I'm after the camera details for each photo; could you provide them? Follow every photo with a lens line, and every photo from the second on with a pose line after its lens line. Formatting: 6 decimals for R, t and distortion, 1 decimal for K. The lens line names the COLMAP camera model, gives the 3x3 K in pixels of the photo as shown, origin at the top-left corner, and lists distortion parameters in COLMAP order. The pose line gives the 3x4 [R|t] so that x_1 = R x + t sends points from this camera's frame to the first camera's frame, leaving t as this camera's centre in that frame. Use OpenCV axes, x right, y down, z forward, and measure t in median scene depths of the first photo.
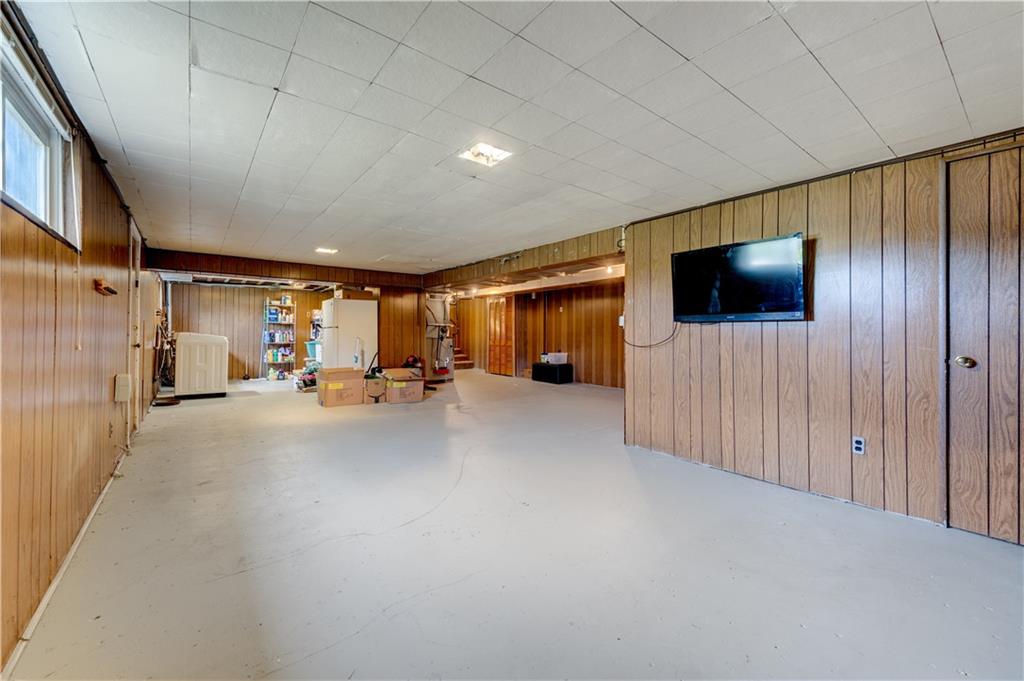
lens RADIAL K [[412.9, 0, 515.1], [0, 412.9, 335.1], [0, 0, 1]] dist [0.009816, -0.000911]
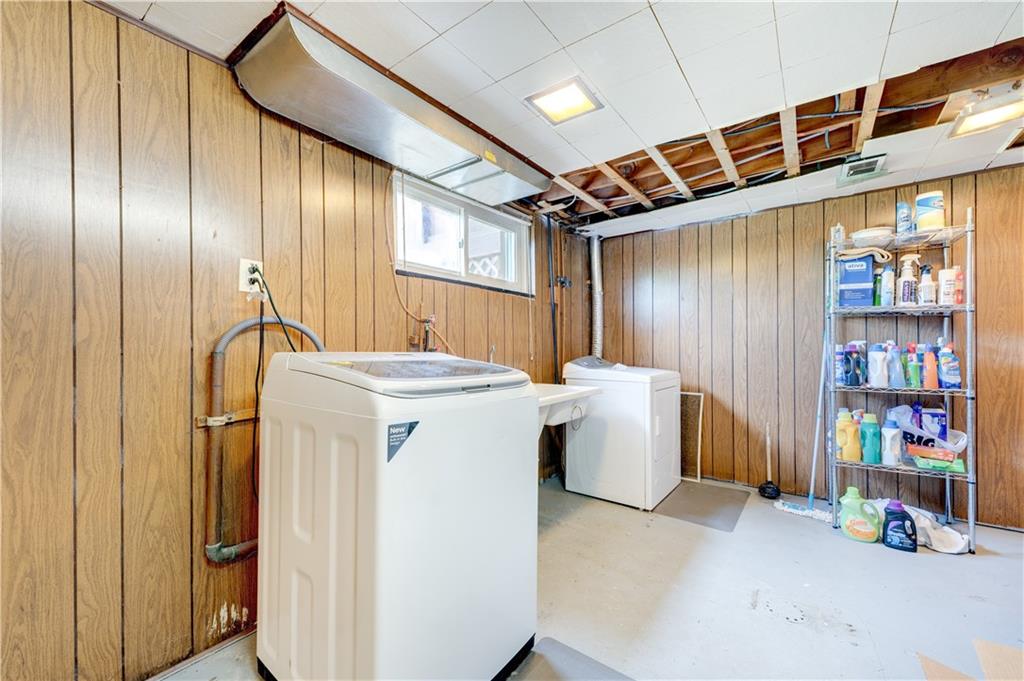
lens RADIAL K [[412.9, 0, 514.7], [0, 412.9, 342.8], [0, 0, 1]] dist [0.009816, -0.000911]
pose [[0.268463, -0.011436, -0.963222, -0.384259], [0.010315, 0.999906, -0.008997, -0.009509], [0.963235, -0.007520, 0.268556, 0.709880]]
